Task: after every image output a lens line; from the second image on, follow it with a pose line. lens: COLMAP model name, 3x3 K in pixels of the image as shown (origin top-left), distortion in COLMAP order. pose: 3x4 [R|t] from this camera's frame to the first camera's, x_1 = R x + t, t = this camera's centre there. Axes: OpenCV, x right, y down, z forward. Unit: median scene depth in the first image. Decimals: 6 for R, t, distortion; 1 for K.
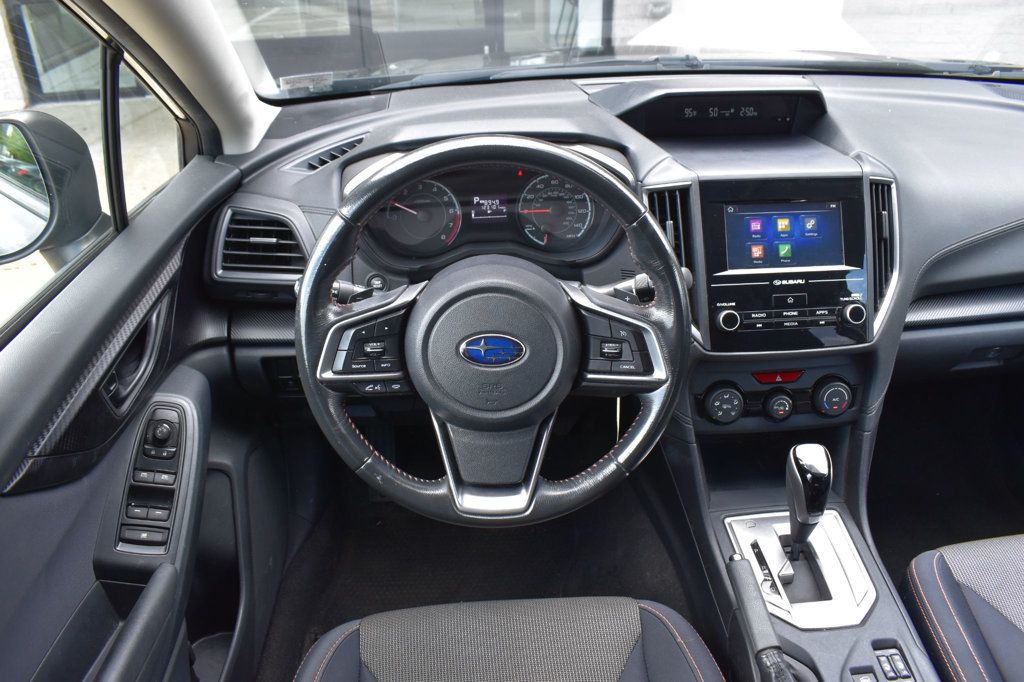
lens RADIAL K [[800.4, 0, 509.0], [0, 800.4, 342.0], [0, 0, 1]] dist [-0.090675, 0.006066]
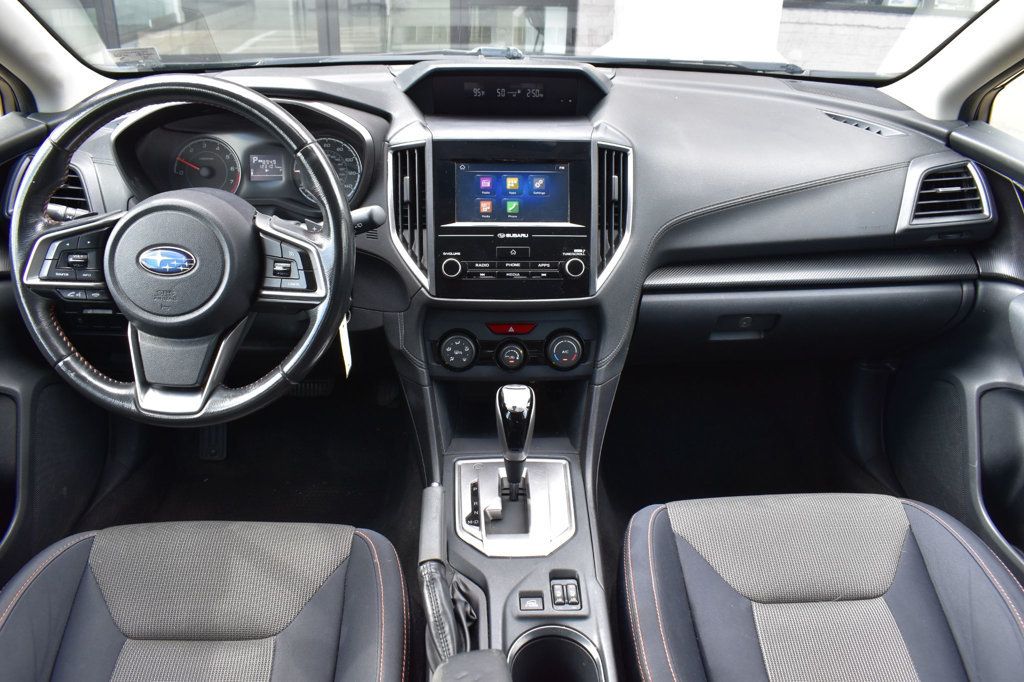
lens RADIAL K [[800.4, 0, 502.3], [0, 800.4, 341.6], [0, 0, 1]] dist [-0.090675, 0.006066]
pose [[0.998951, 0.044881, -0.009117, 0.374543], [-0.045246, 0.997972, -0.044774, 0.122191], [0.007089, 0.045139, 0.998956, -0.075235]]
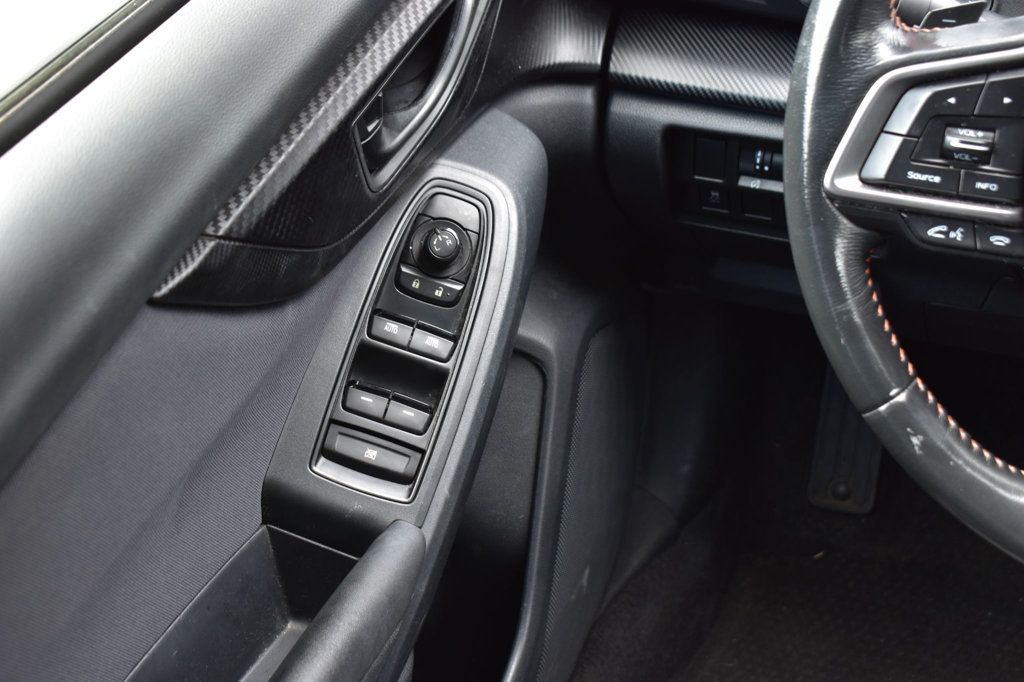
lens RADIAL K [[1862.3, 0, 510.4], [0, 1862.3, 338.8], [0, 0, 1]] dist [0.042717, 0.000000]
pose [[0.931031, 0.206868, -0.300644, -0.062992], [-0.176718, 0.976349, 0.124552, 0.024664], [0.319299, -0.062833, 0.945569, -0.021132]]
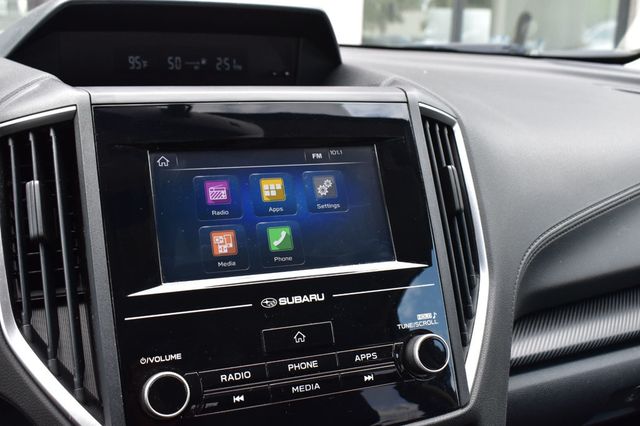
lens RADIAL K [[696.3, 0, 319.5], [0, 696.3, 213.0], [0, 0, 1]] dist [-0.078593, 0.000000]
pose [[0.949619, -0.026464, 0.312286, 0.250395], [0.109580, 0.961573, -0.251733, -0.019260], [-0.293624, 0.273271, 0.916028, 0.622353]]
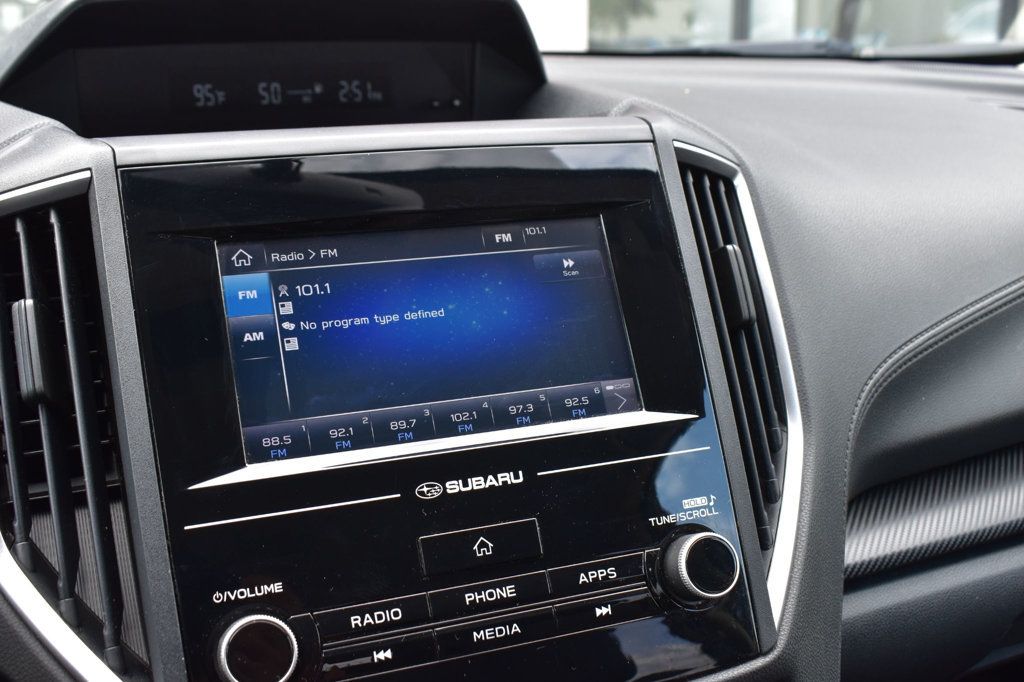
lens RADIAL K [[1114.0, 0, 510.7], [0, 1114.0, 341.8], [0, 0, 1]] dist [-0.078593, 0.000000]
pose [[0.954120, -0.067019, 0.291829, 0.267564], [0.141381, 0.959977, -0.241777, -0.027389], [-0.263945, 0.271943, 0.925408, 0.642707]]
